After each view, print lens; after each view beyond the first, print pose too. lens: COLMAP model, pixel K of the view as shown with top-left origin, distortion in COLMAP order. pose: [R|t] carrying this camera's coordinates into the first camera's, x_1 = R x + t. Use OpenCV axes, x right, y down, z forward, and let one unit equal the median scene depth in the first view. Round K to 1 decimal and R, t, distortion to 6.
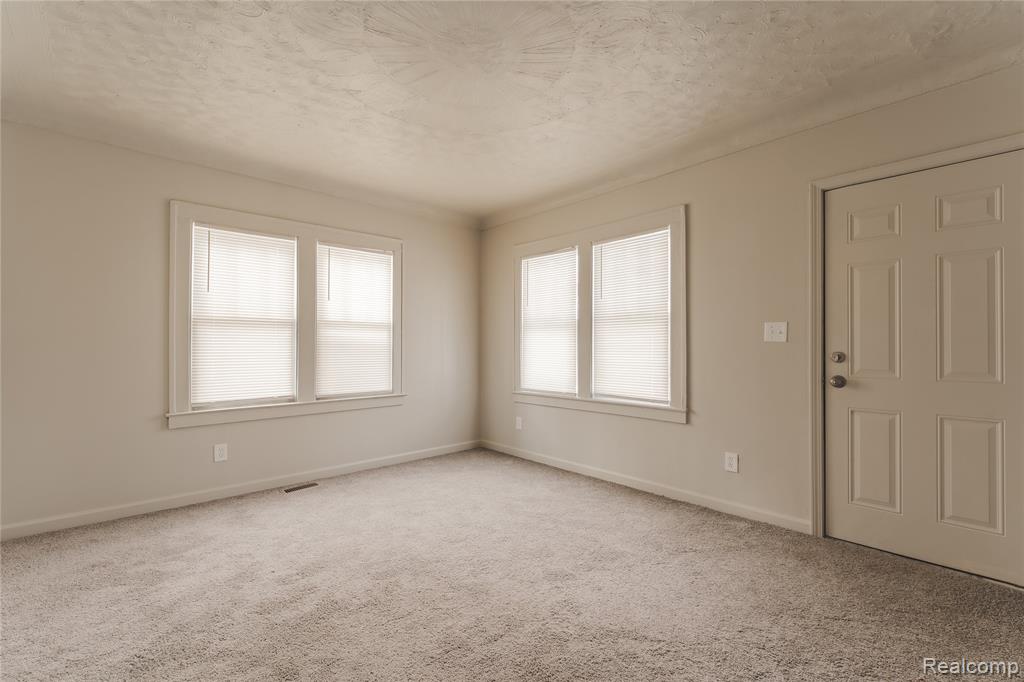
lens RADIAL K [[440.5, 0, 505.5], [0, 440.5, 343.7], [0, 0, 1]] dist [0.001576, -0.000258]
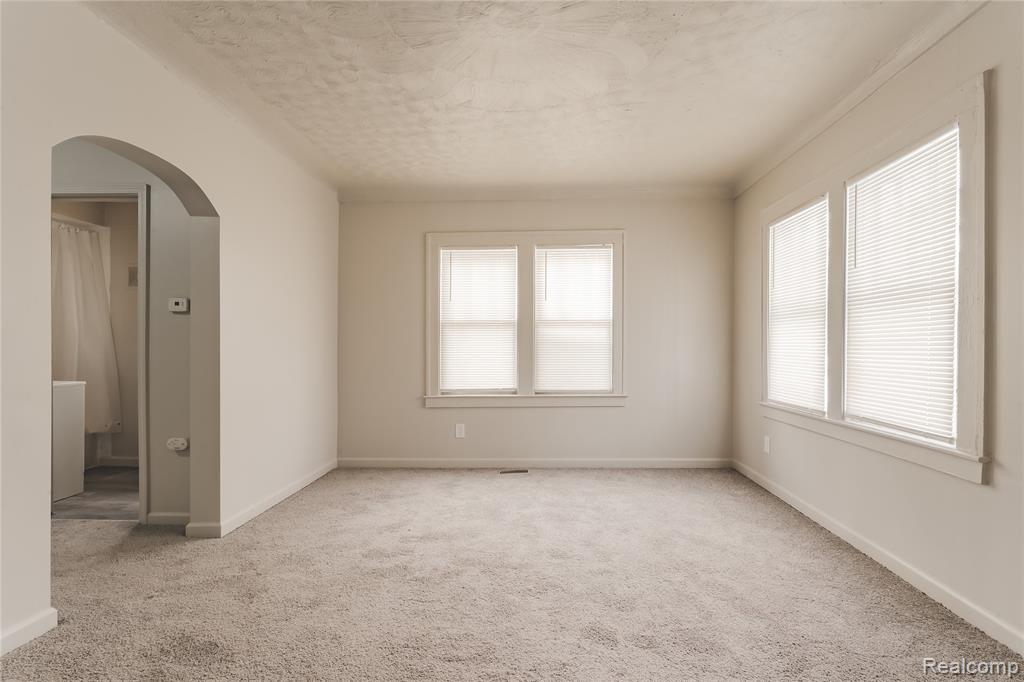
lens RADIAL K [[455.5, 0, 537.8], [0, 455.5, 349.9], [0, 0, 1]] dist [0.001805, -0.000362]
pose [[0.726664, 0.002351, -0.686989, 0.380296], [0.008072, 0.999896, 0.011960, 0.007245], [0.686945, -0.014236, 0.726570, 0.221382]]
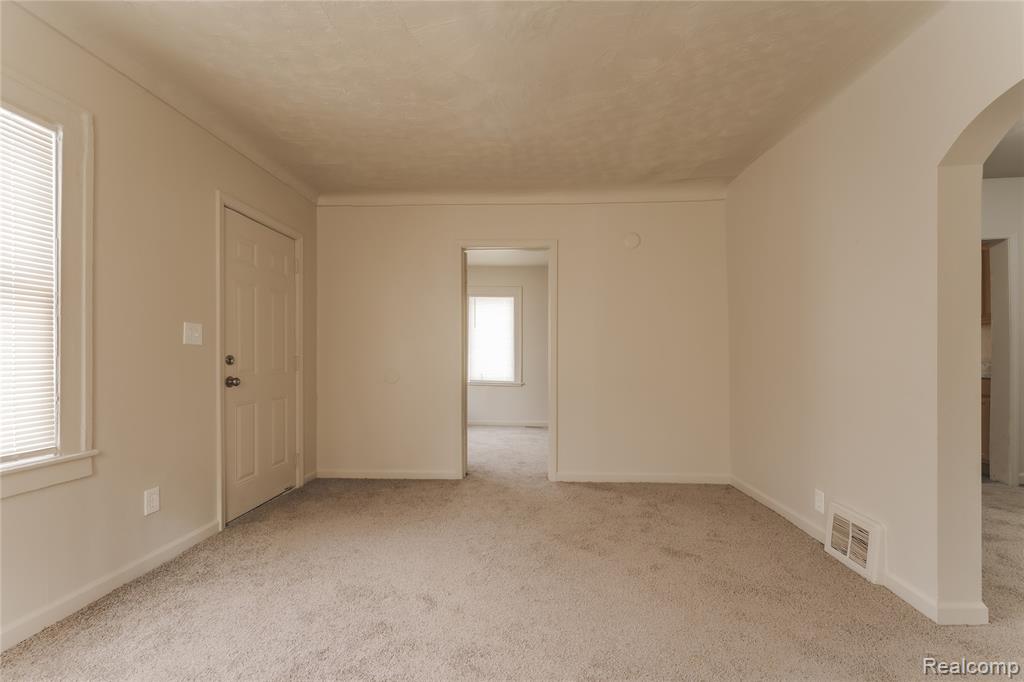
lens RADIAL K [[425.2, 0, 518.2], [0, 425.2, 354.6], [0, 0, 1]] dist [-0.000060, -0.000092]
pose [[-0.707721, -0.002606, 0.706487, -0.406522], [-0.010024, 0.999930, -0.006353, 0.012211], [-0.706421, -0.011578, -0.707697, 0.958038]]
